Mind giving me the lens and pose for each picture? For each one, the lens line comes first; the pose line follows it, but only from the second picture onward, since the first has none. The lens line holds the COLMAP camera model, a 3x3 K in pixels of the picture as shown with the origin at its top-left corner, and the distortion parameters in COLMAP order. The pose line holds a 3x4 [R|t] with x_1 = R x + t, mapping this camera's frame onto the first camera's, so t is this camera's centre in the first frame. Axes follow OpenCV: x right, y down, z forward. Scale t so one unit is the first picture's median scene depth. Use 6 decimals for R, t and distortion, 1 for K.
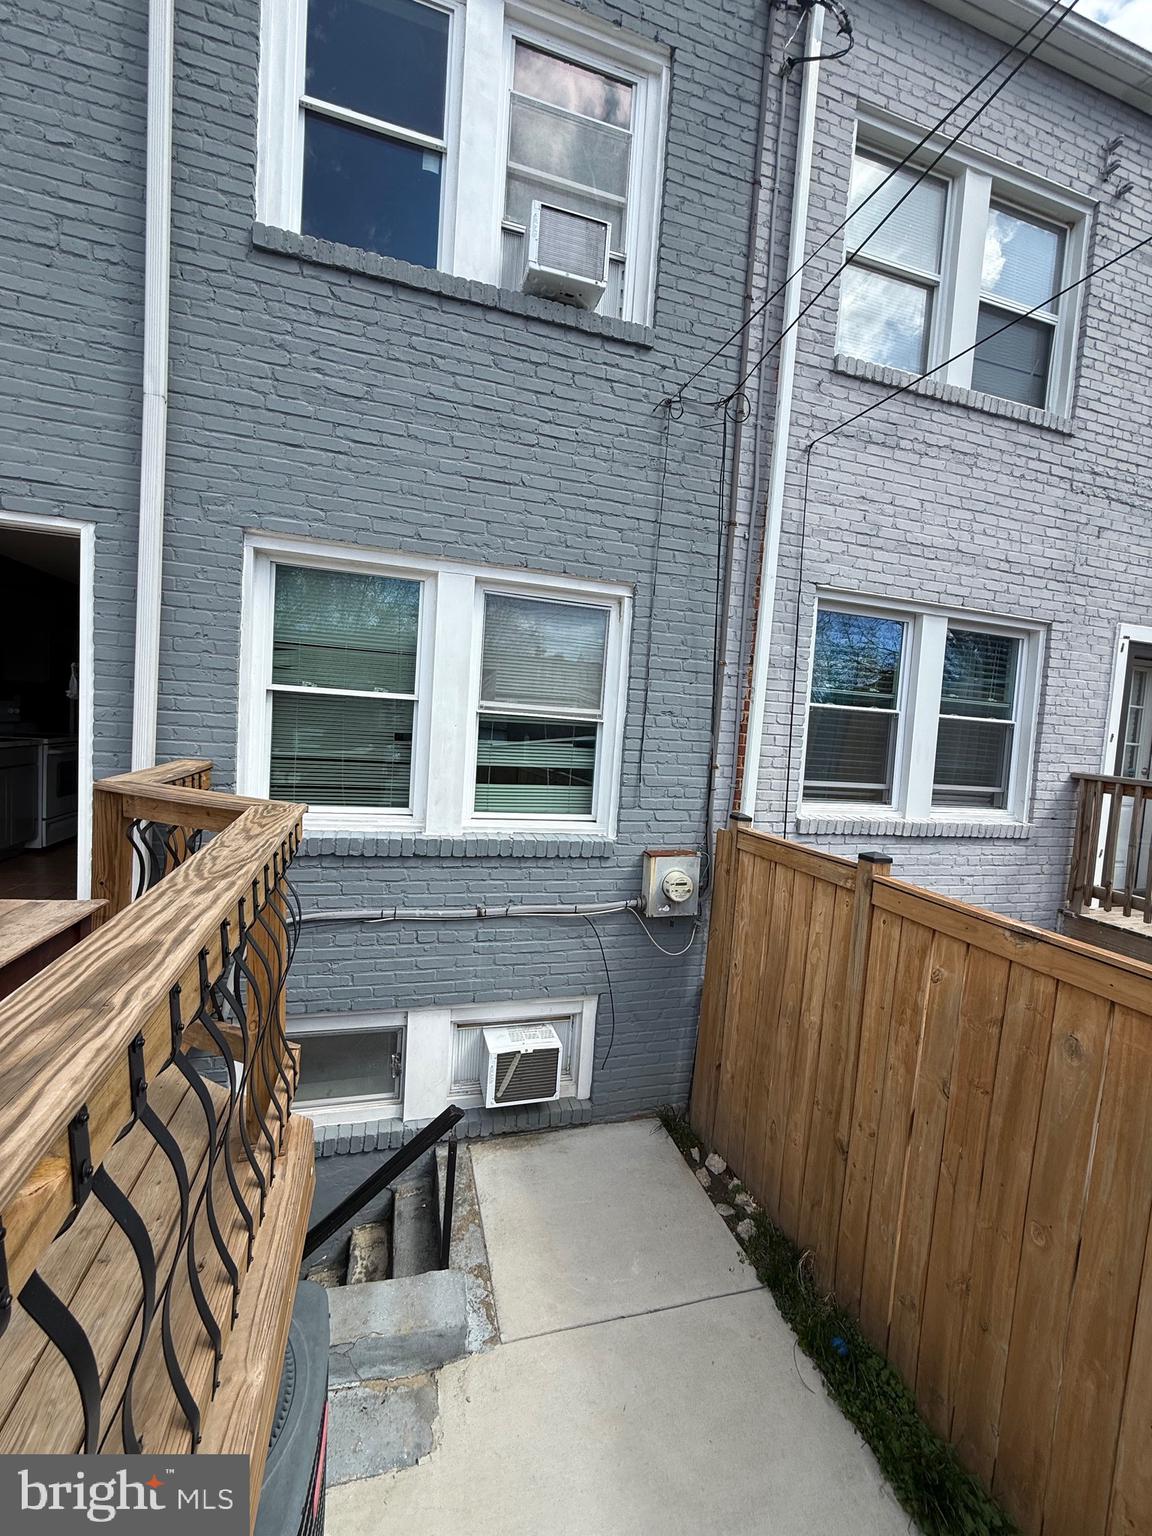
lens RADIAL K [[610.4, 0, 575.0], [0, 610.4, 765.3], [0, 0, 1]] dist [-0.001538, 0.000285]
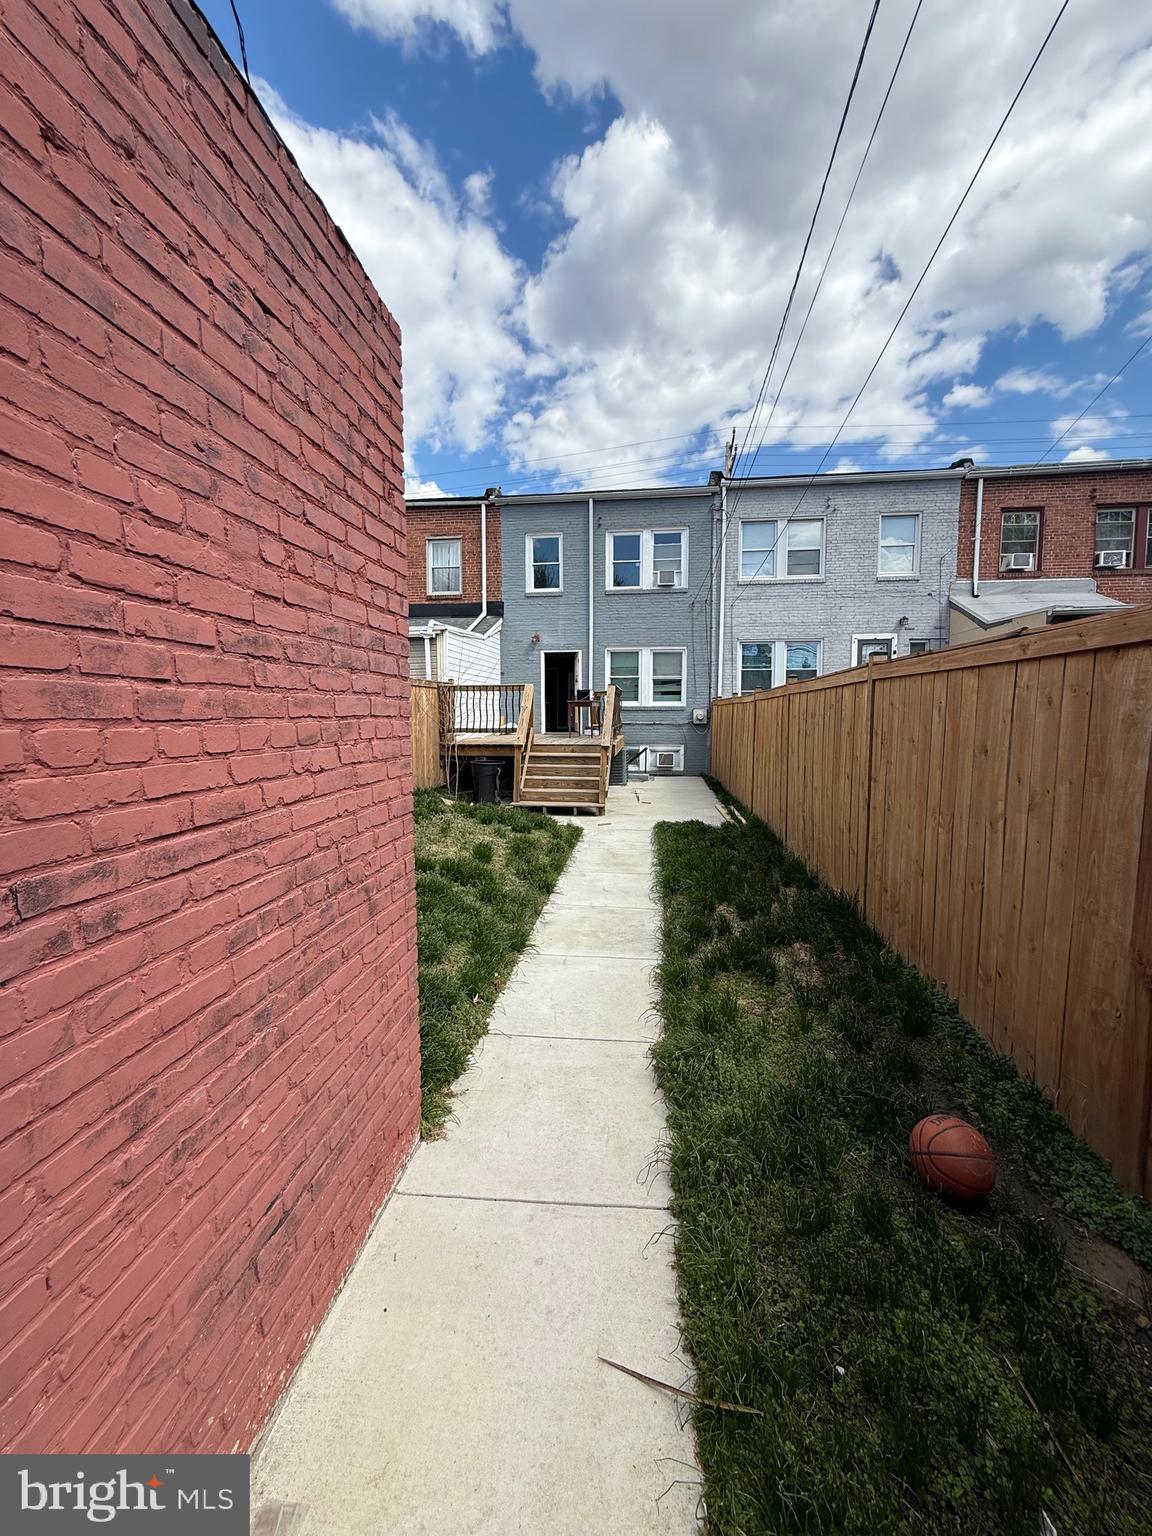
lens RADIAL K [[610.4, 0, 580.0], [0, 610.4, 771.1], [0, 0, 1]] dist [-0.001538, 0.000285]
pose [[0.914763, -0.031720, -0.402744, 1.185528], [0.034803, 0.999394, 0.000337, 0.595071], [0.402489, -0.014326, 0.915313, -3.470012]]
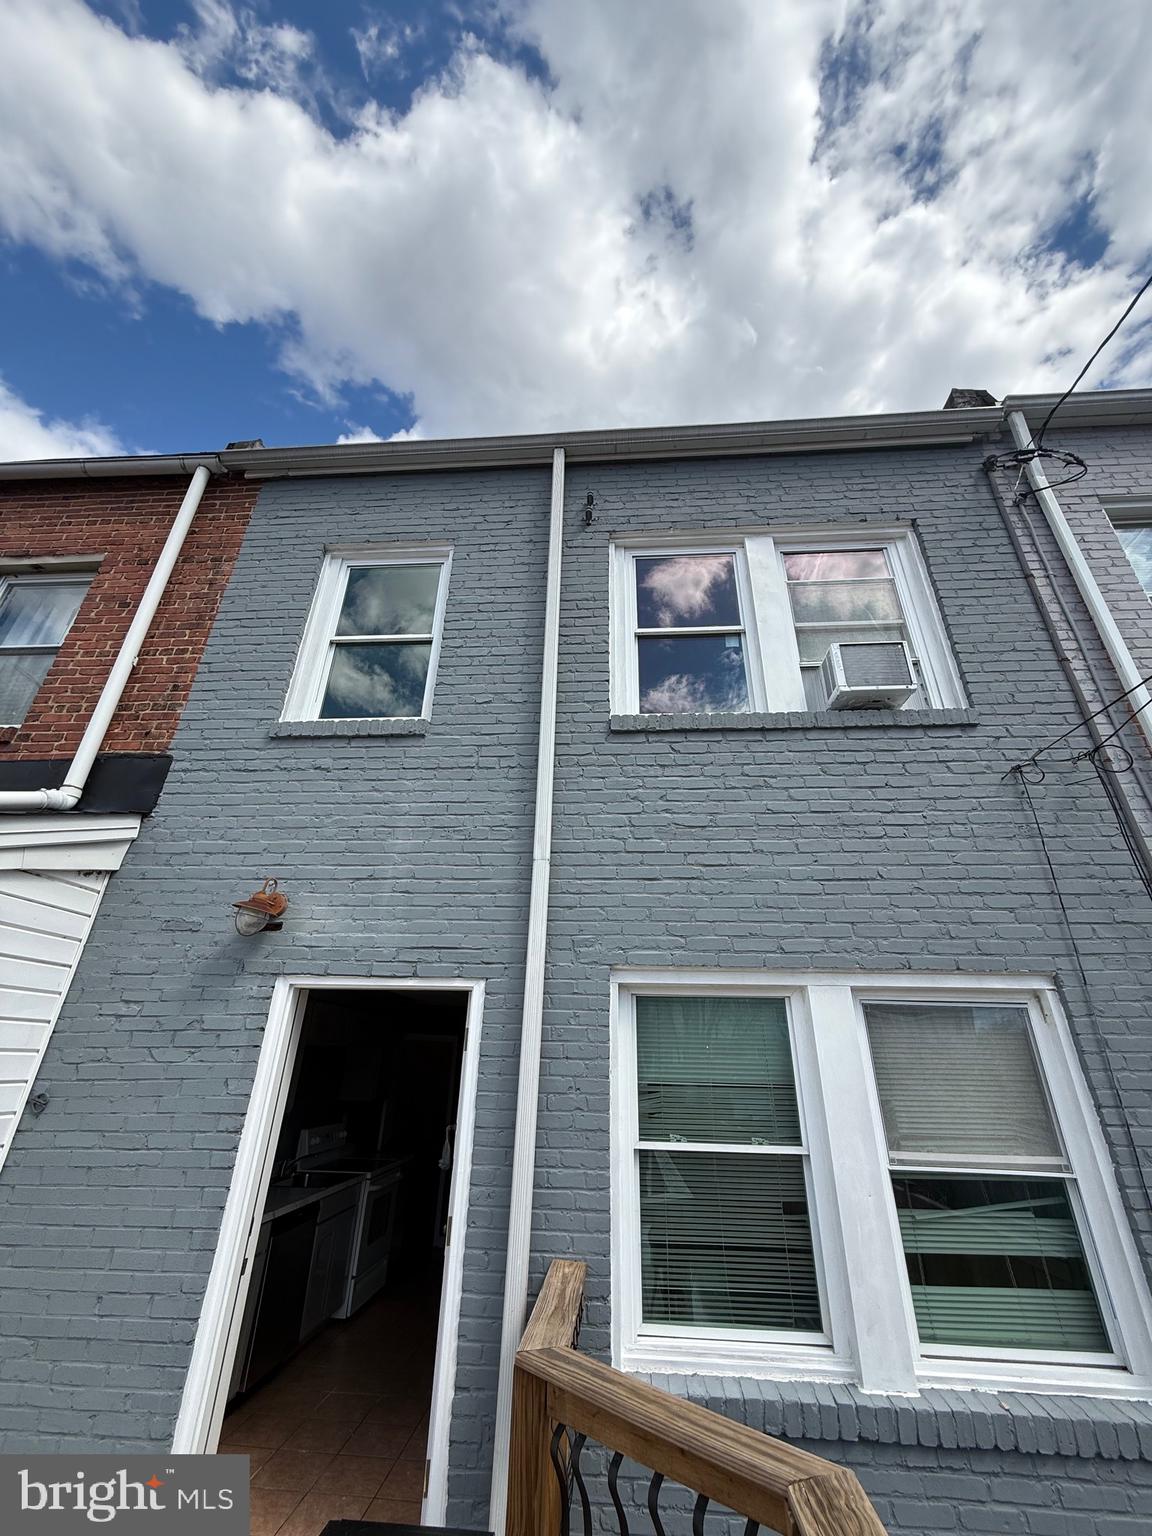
lens RADIAL K [[610.4, 0, 575.8], [0, 610.4, 763.1], [0, 0, 1]] dist [-0.001538, 0.000285]
pose [[0.936314, -0.195700, -0.291579, -0.214001], [0.017028, 0.854644, -0.518935, -0.137750], [0.350752, 0.480921, 0.803548, 0.014711]]
